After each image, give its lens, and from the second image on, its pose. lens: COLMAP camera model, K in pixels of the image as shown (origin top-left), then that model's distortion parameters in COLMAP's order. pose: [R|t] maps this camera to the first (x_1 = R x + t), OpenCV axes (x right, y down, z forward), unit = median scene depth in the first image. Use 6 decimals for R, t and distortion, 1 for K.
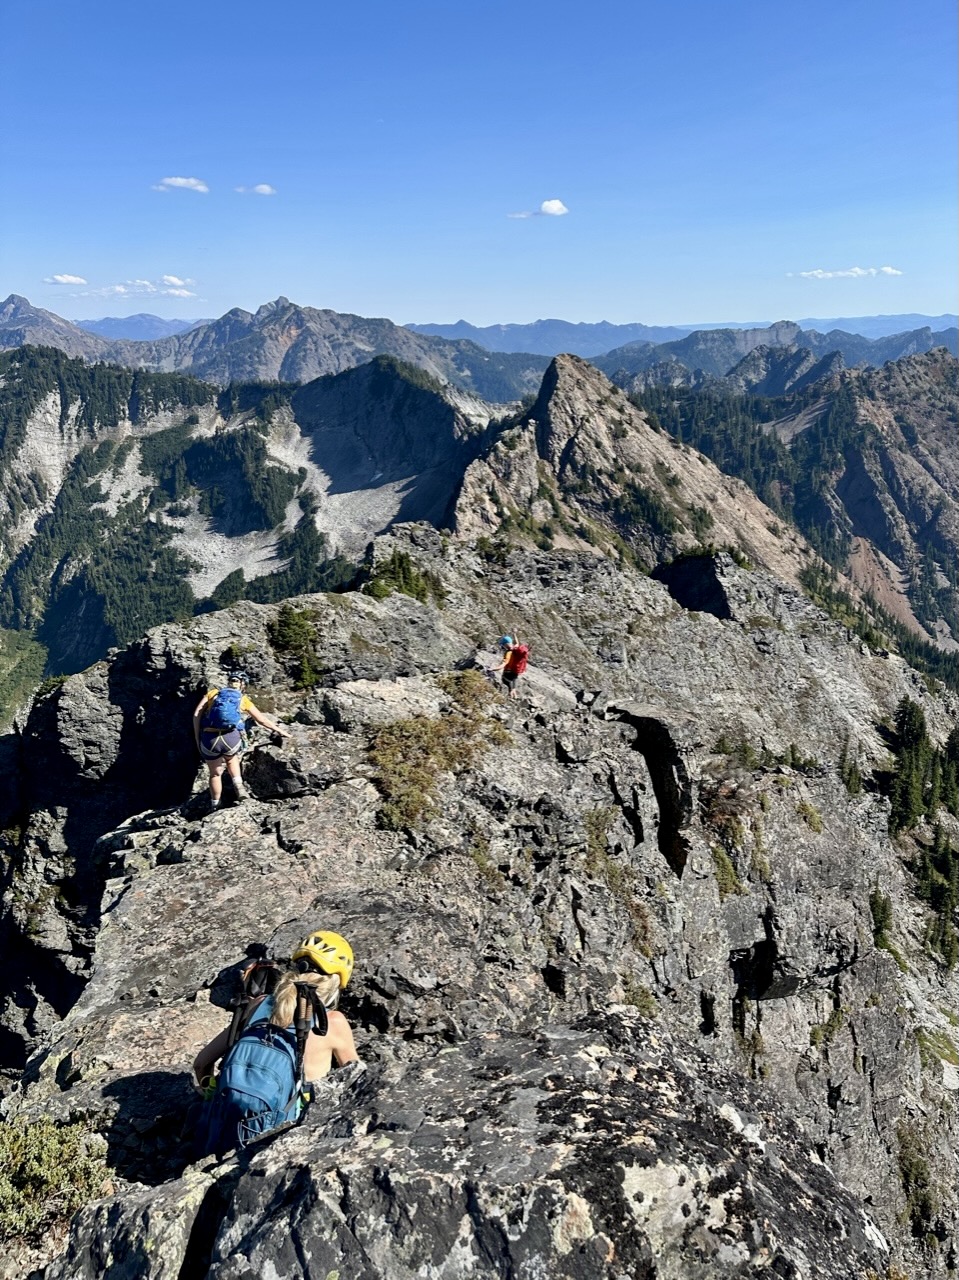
lens RADIAL K [[893.3, 0, 478.4], [0, 893.3, 636.4], [0, 0, 1]] dist [0.083194, -0.058391]
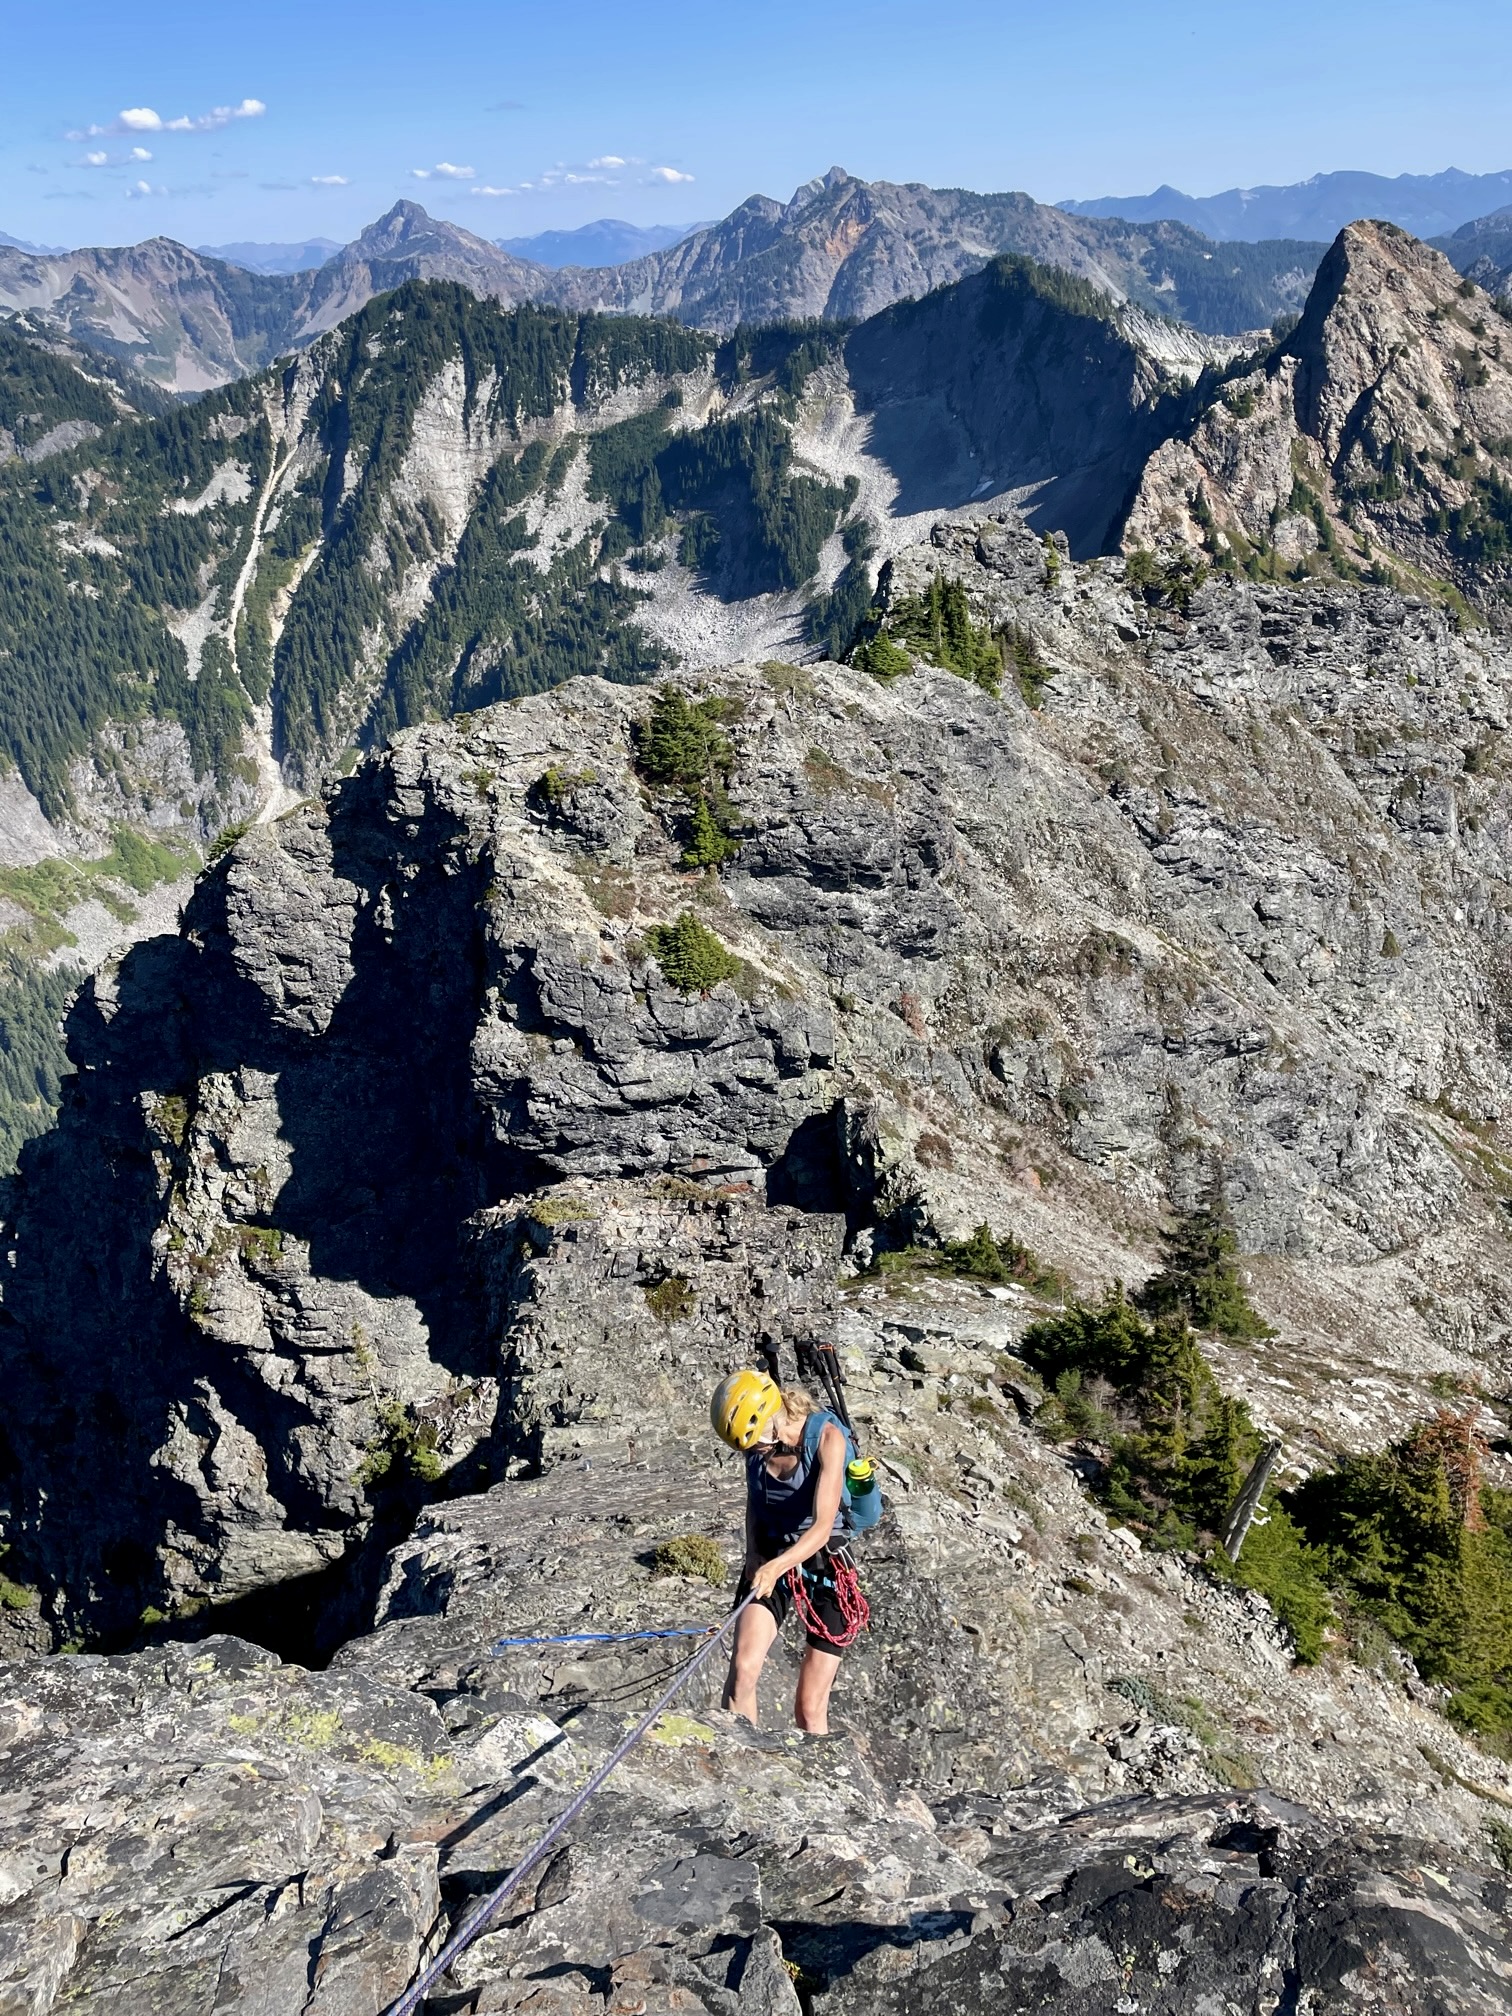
lens RADIAL K [[1516.1, 0, 754.2], [0, 1516.1, 1001.7], [0, 0, 1]] dist [0.087567, -0.121762]
pose [[0.966893, 0.055327, -0.249113, 0.013778], [-0.019411, 0.989331, 0.144384, 0.005361], [0.254444, -0.134769, 0.957651, 0.102975]]
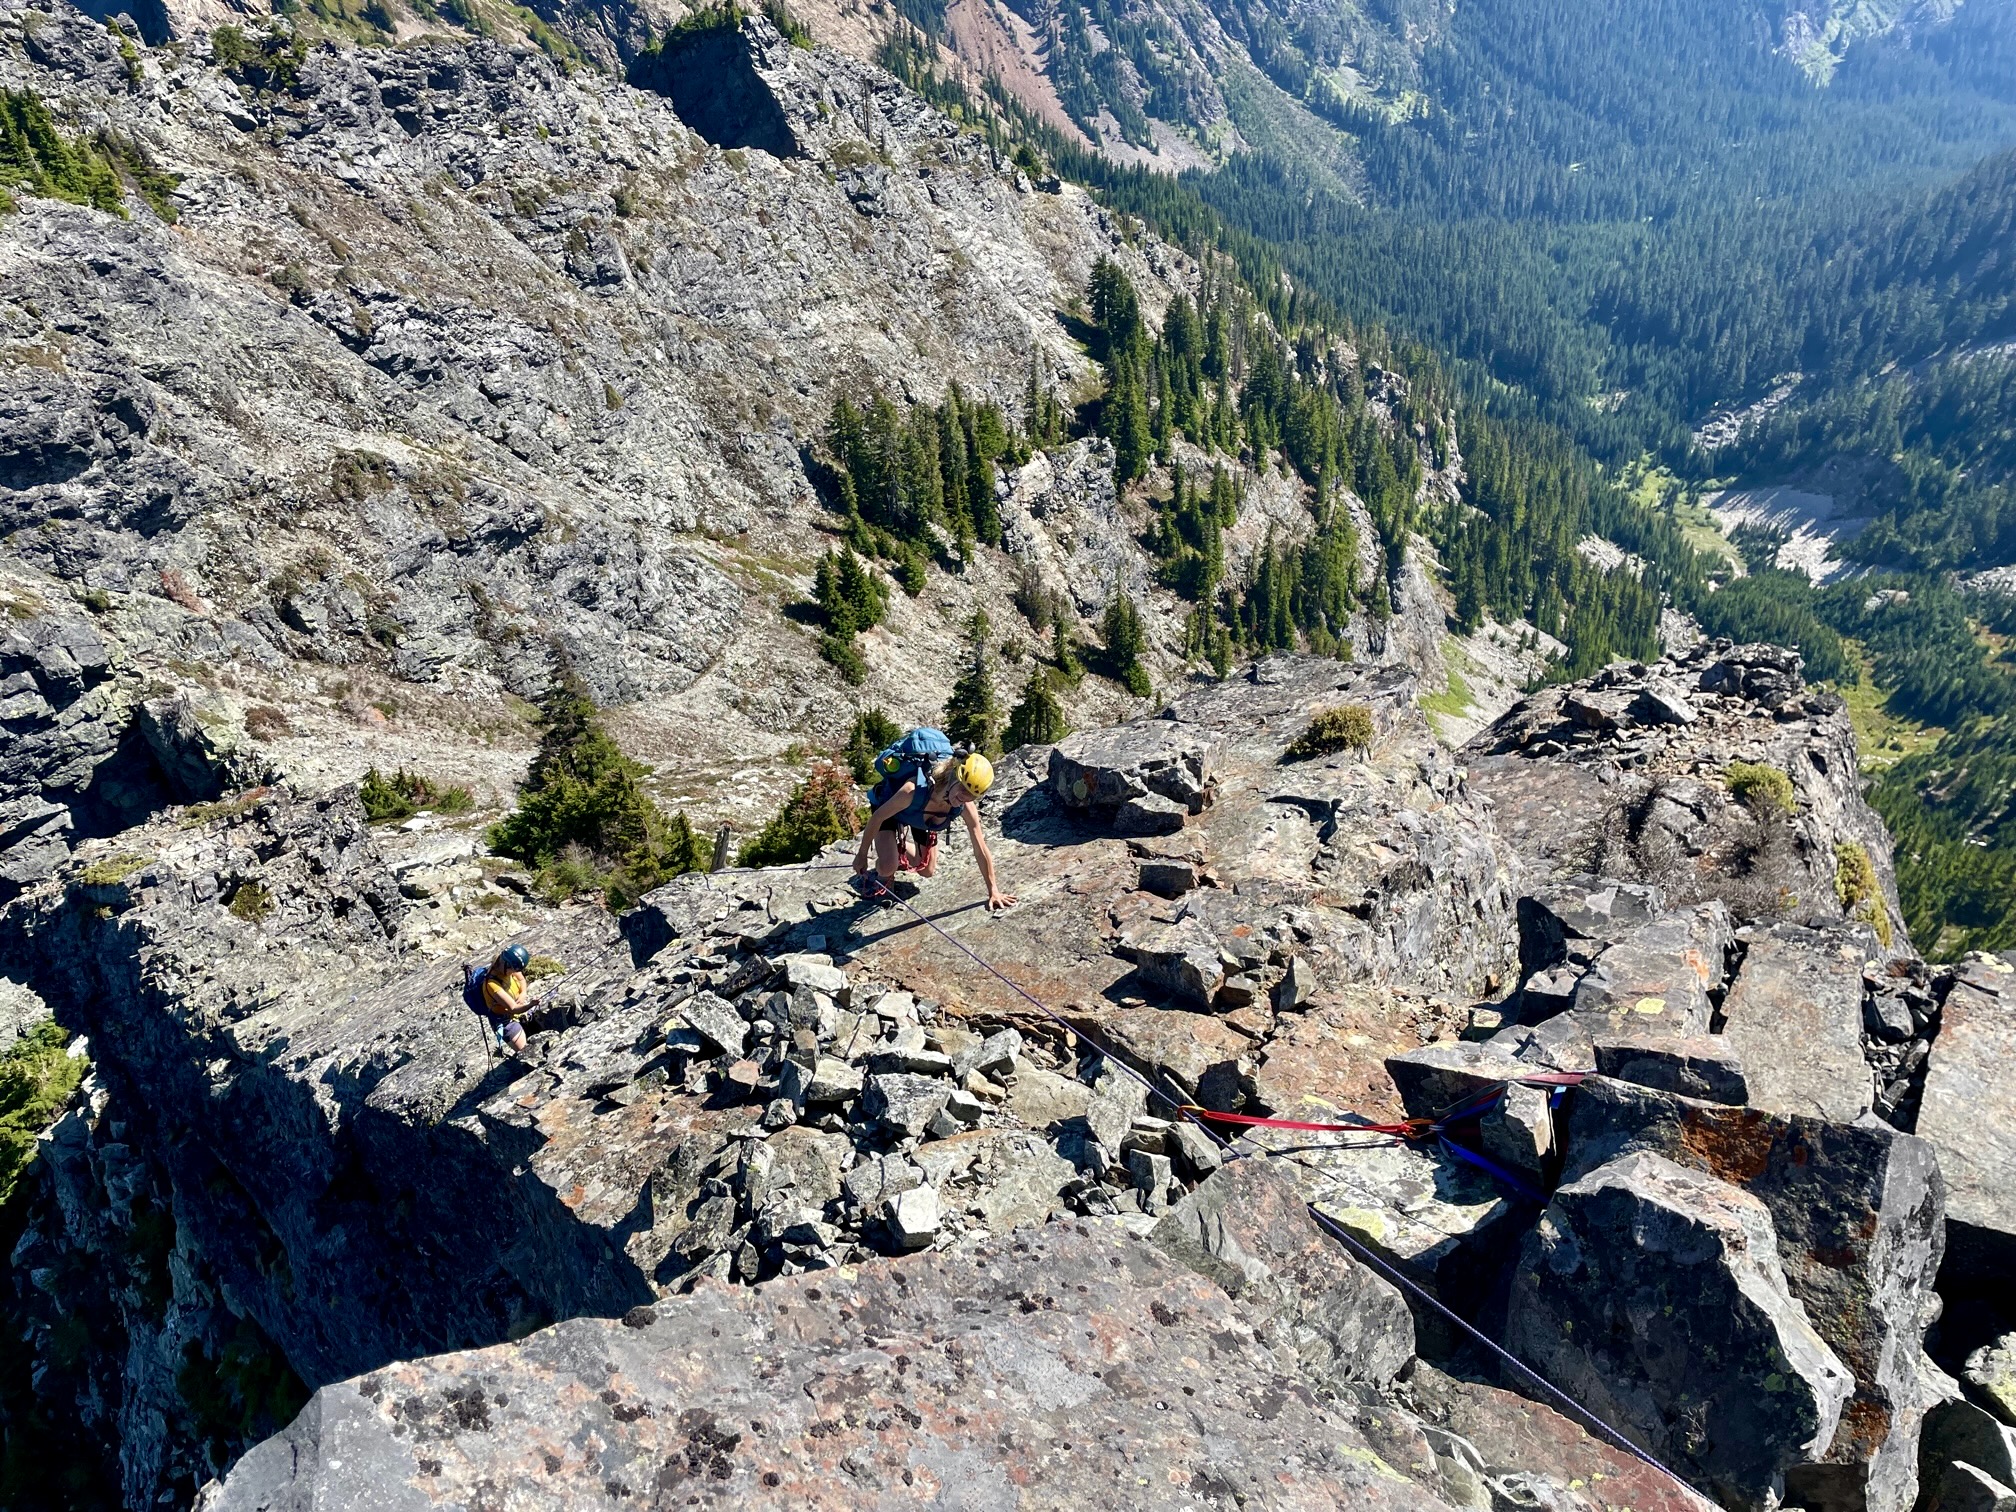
lens RADIAL K [[1516.1, 0, 1023.3], [0, 1516.1, 756.5], [0, 0, 1]] dist [0.087567, -0.121762]
pose [[0.900448, -0.274581, 0.337340, 0.003226], [0.145137, 0.920782, 0.362072, -0.001924], [-0.410034, -0.277067, 0.868968, 0.080544]]
